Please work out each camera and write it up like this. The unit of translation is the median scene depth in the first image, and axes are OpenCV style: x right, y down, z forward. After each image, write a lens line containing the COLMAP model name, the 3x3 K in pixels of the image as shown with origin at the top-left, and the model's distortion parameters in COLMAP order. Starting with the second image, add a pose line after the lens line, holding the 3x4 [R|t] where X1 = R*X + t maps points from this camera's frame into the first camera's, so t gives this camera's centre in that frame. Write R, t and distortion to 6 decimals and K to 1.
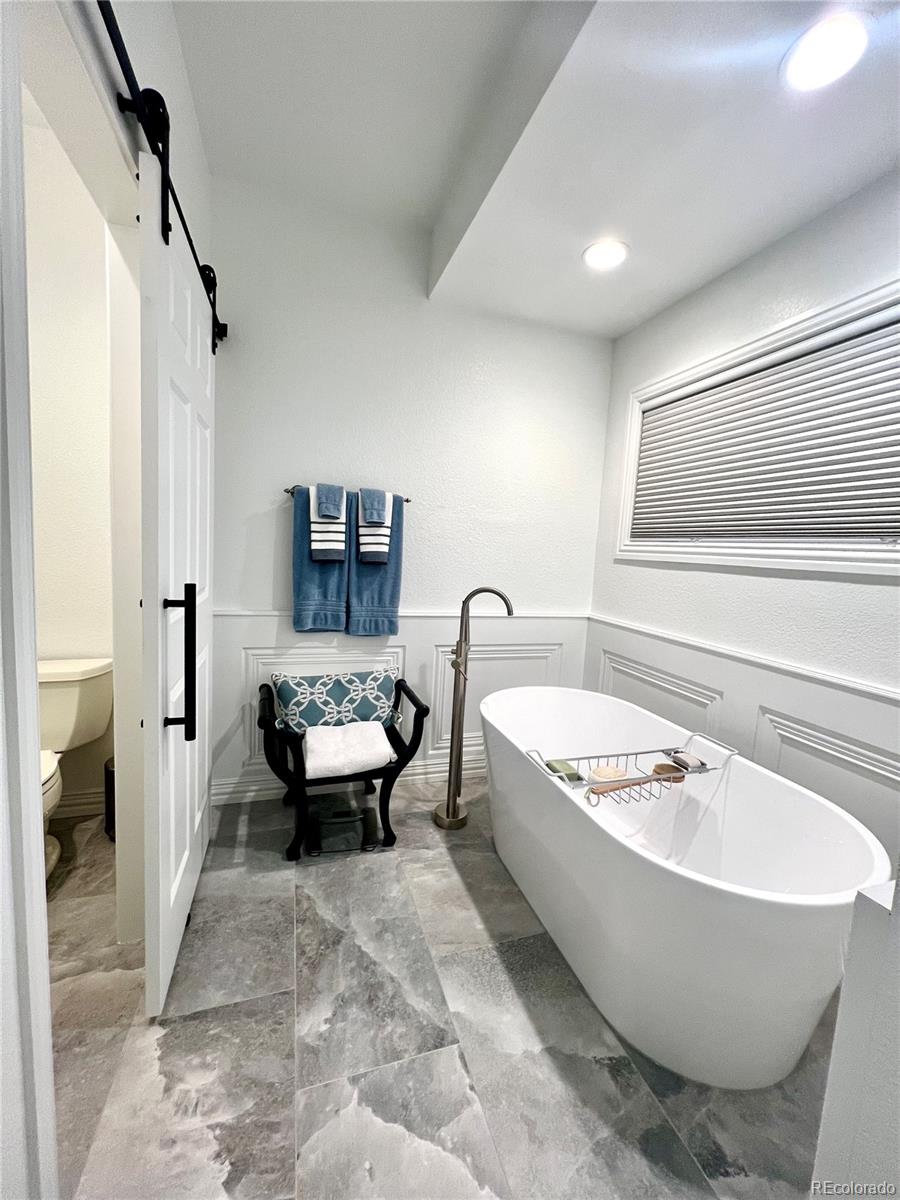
lens RADIAL K [[480.1, 0, 451.6], [0, 480.1, 592.6], [0, 0, 1]] dist [-0.002218, -0.000100]
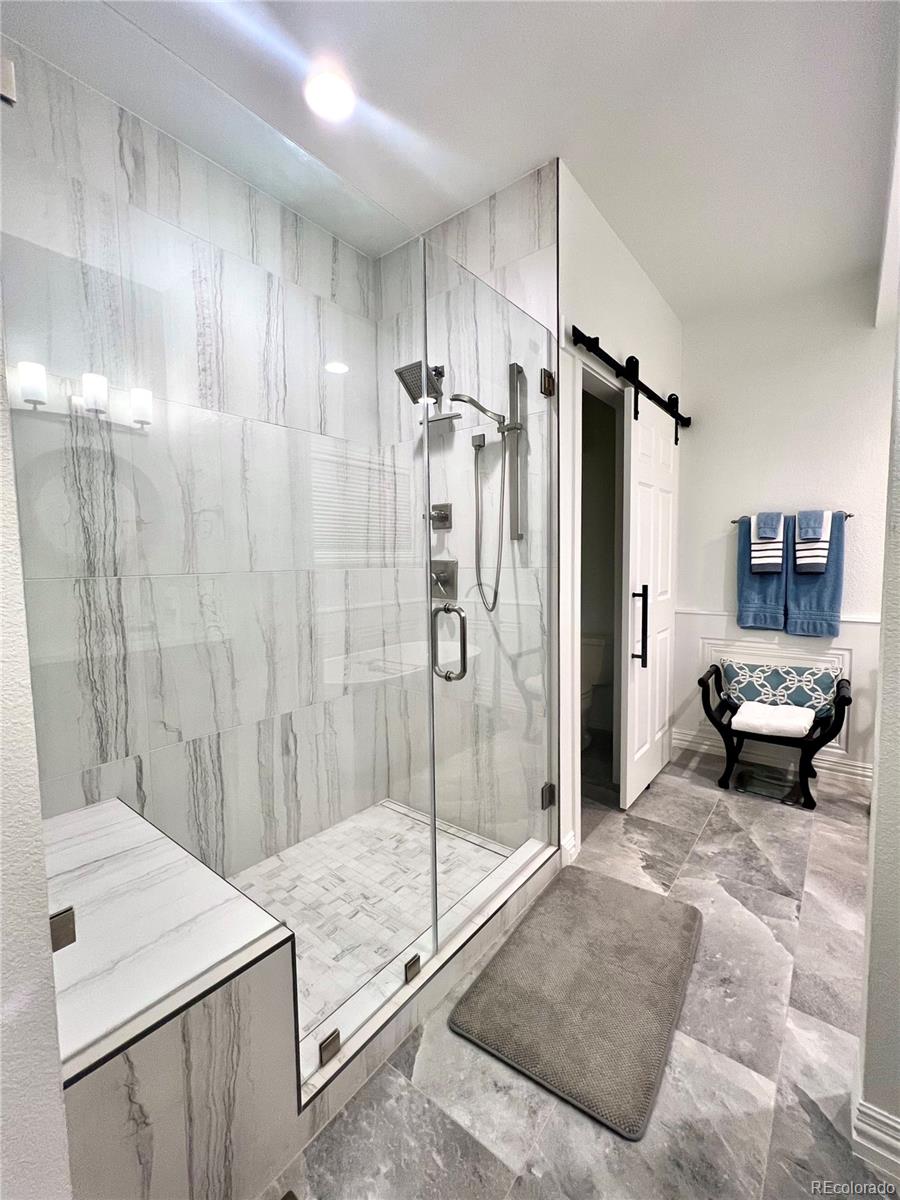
lens RADIAL K [[500.7, 0, 450.0], [0, 500.7, 600.0], [0, 0, 1]] dist [-0.000539, 0.000066]
pose [[0.546700, 0.006669, -0.837302, 0.389829], [-0.035543, 0.999252, -0.015248, 0.055272], [0.836574, 0.038097, 0.546528, -0.413452]]
